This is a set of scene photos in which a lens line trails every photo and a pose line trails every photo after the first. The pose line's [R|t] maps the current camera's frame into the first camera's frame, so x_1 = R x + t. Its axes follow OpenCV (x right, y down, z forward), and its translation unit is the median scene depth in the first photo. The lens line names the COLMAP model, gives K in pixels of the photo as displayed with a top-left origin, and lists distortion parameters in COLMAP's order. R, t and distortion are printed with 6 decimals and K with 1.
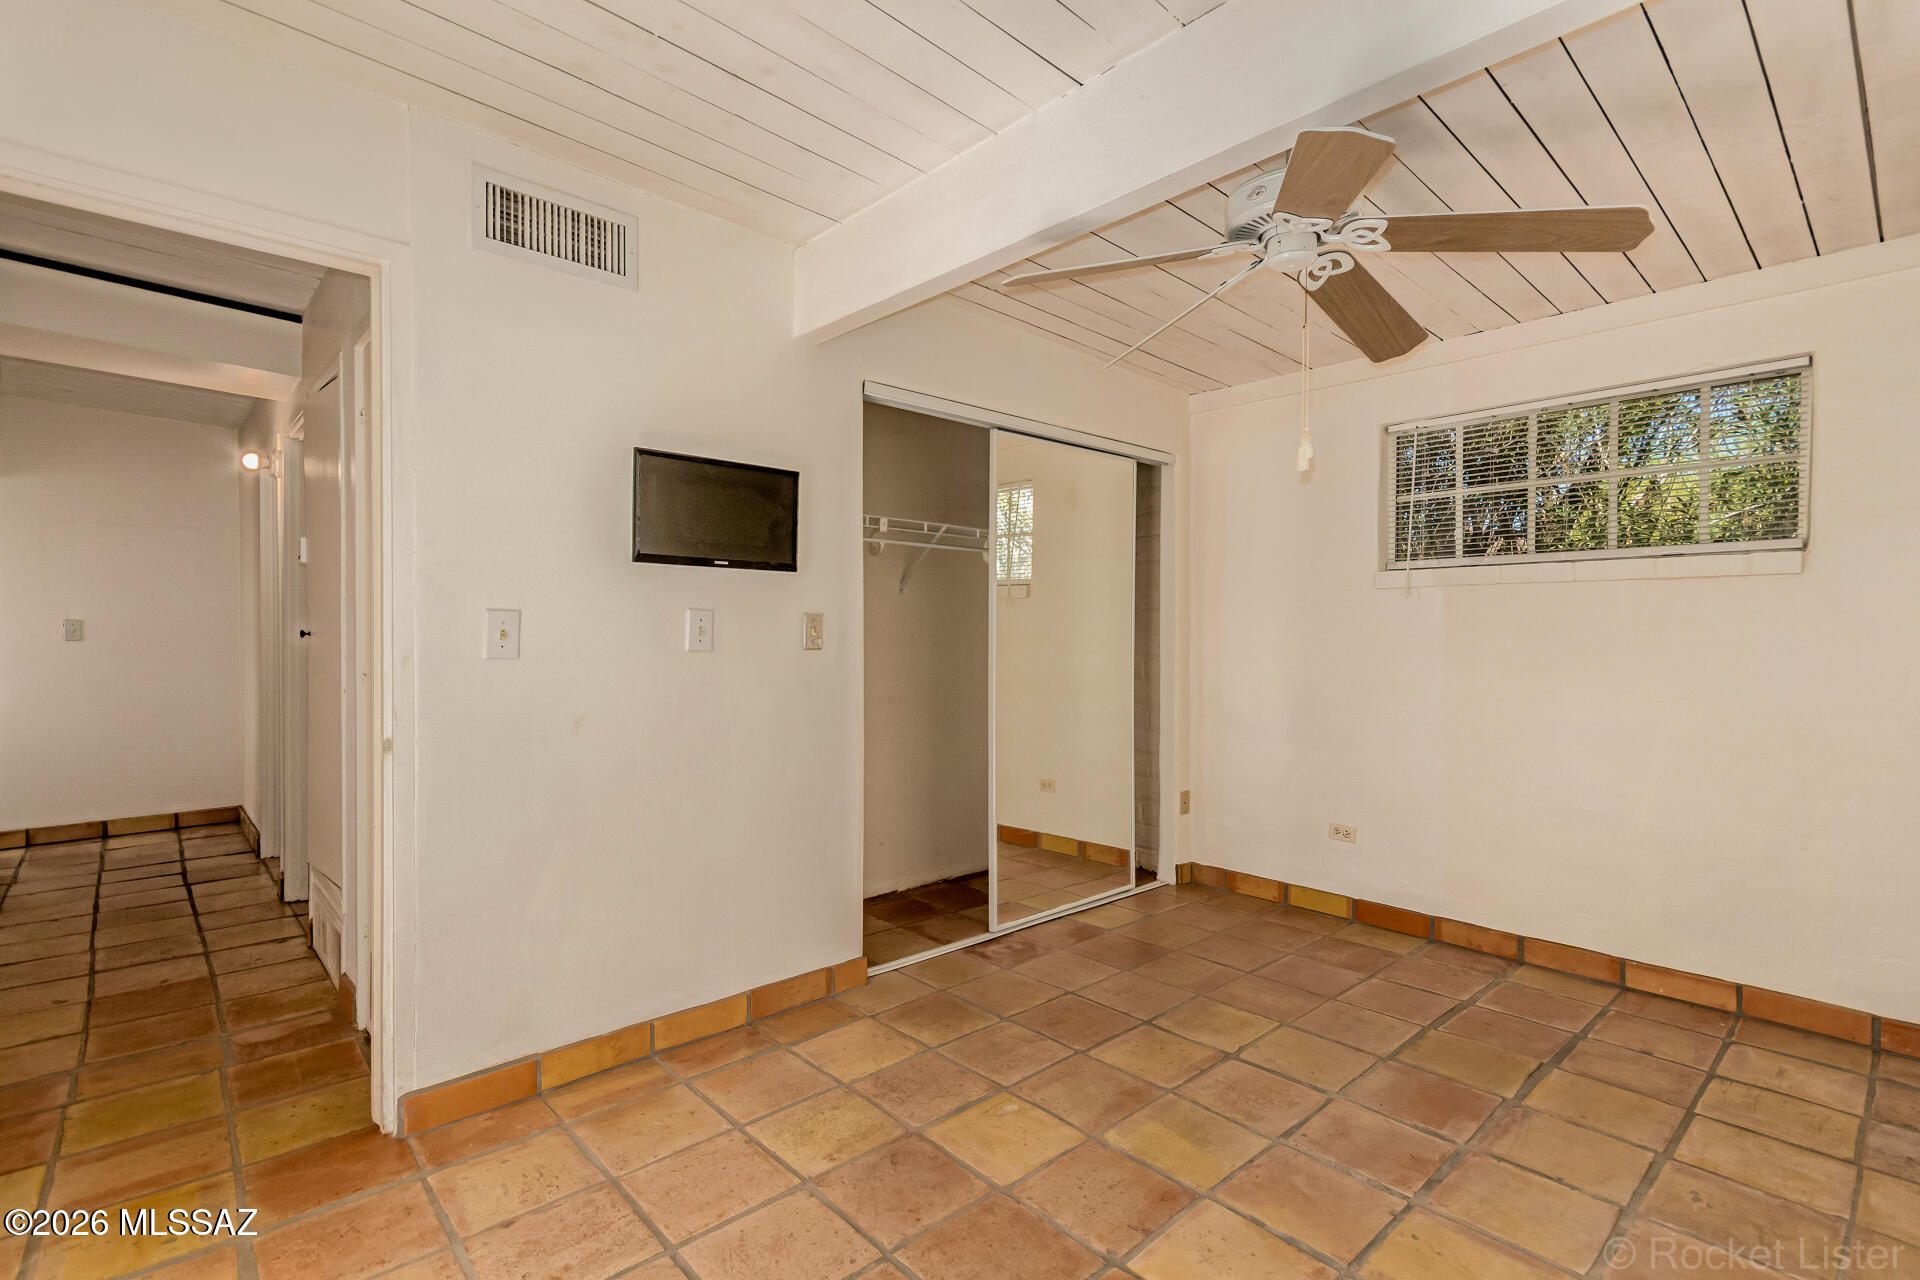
lens RADIAL K [[899.3, 0, 974.3], [0, 899.3, 639.6], [0, 0, 1]] dist [0.005095, 0.000659]
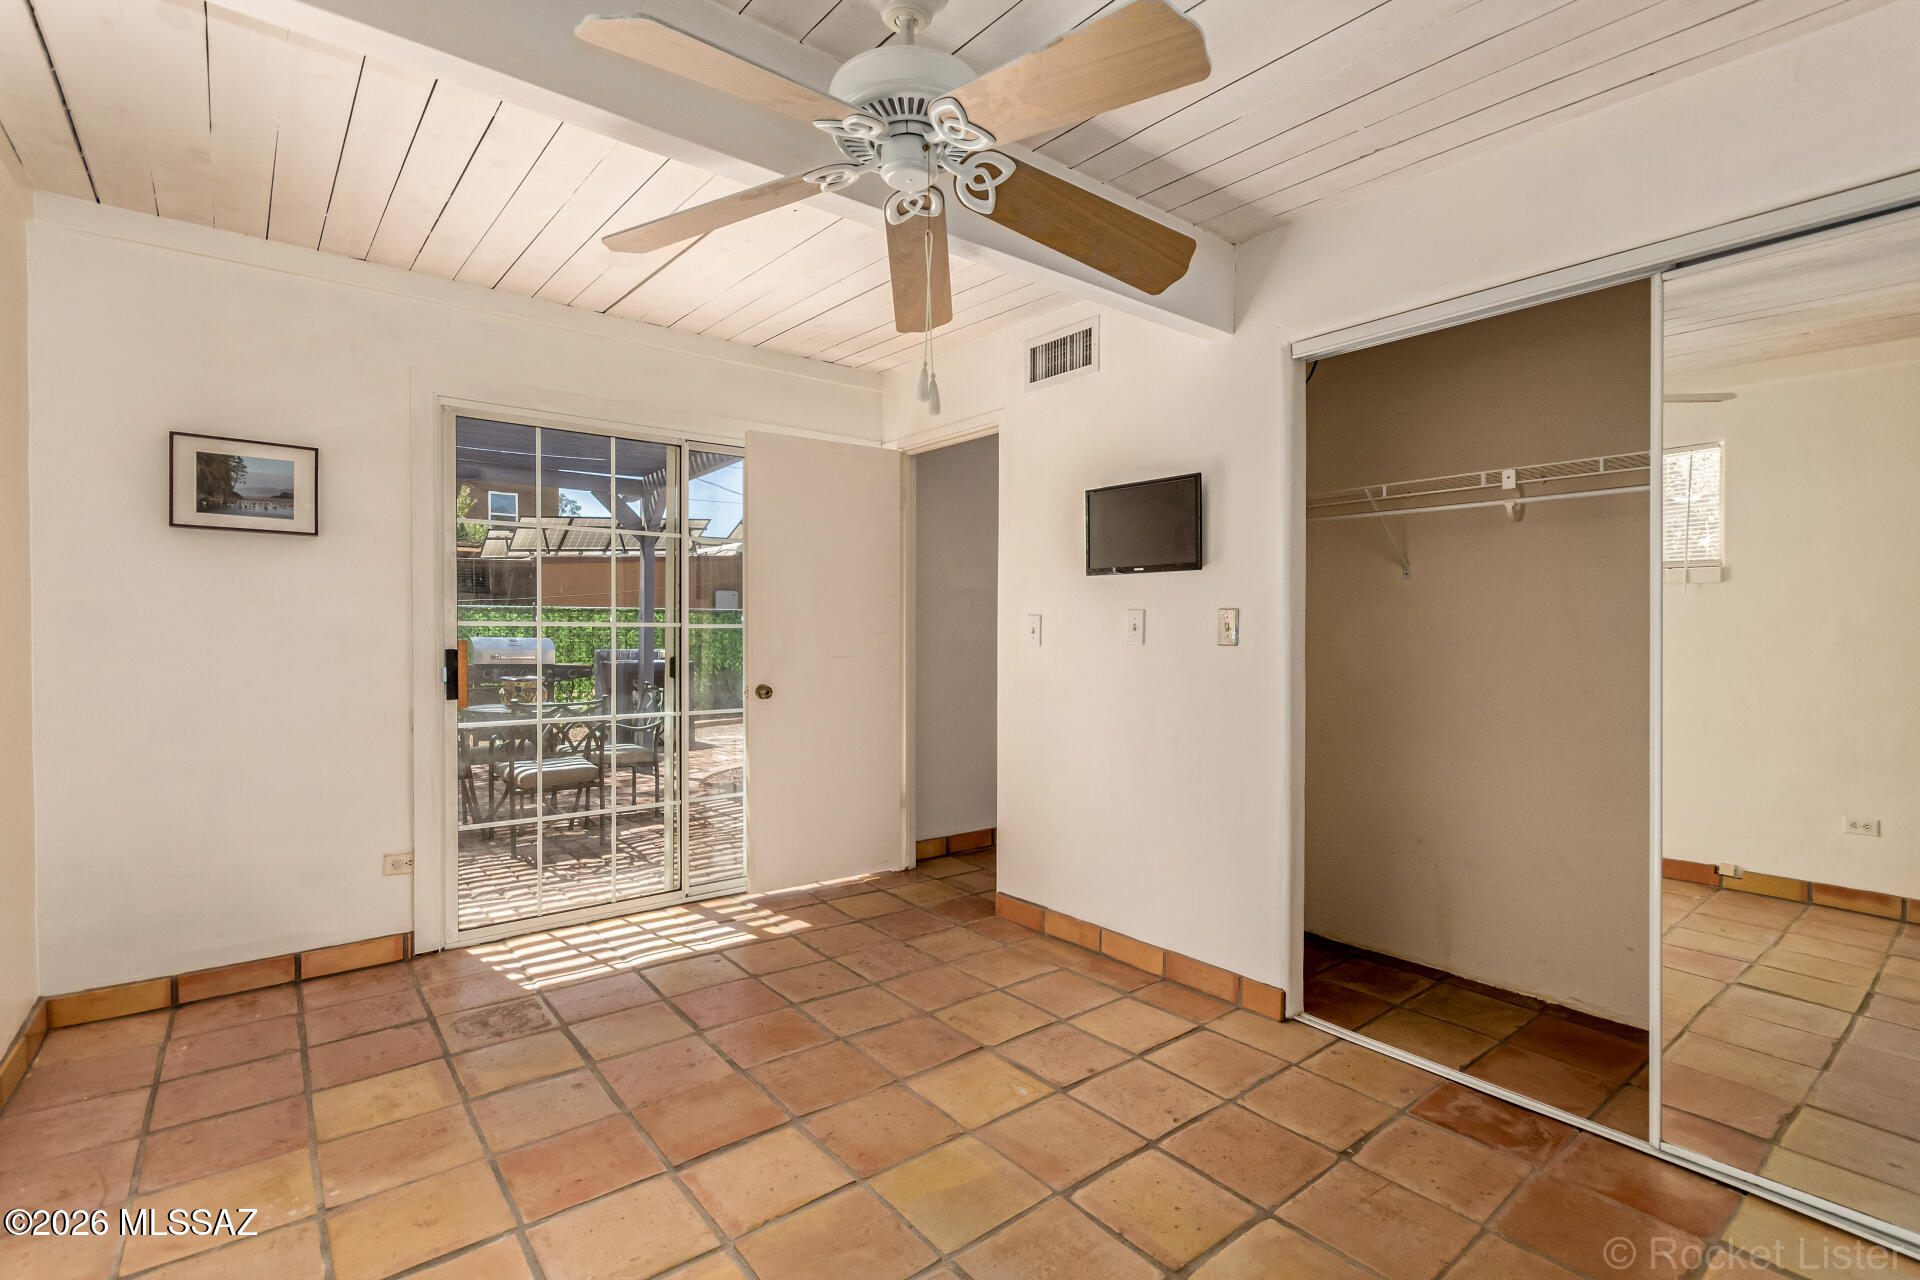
lens RADIAL K [[899.3, 0, 969.4], [0, 899.3, 638.2], [0, 0, 1]] dist [0.005095, 0.000659]
pose [[-0.075881, 0.002613, -0.997113, 0.910953], [-0.011083, 0.999933, 0.003464, 0.003551], [0.997055, 0.011314, -0.075847, 0.868387]]
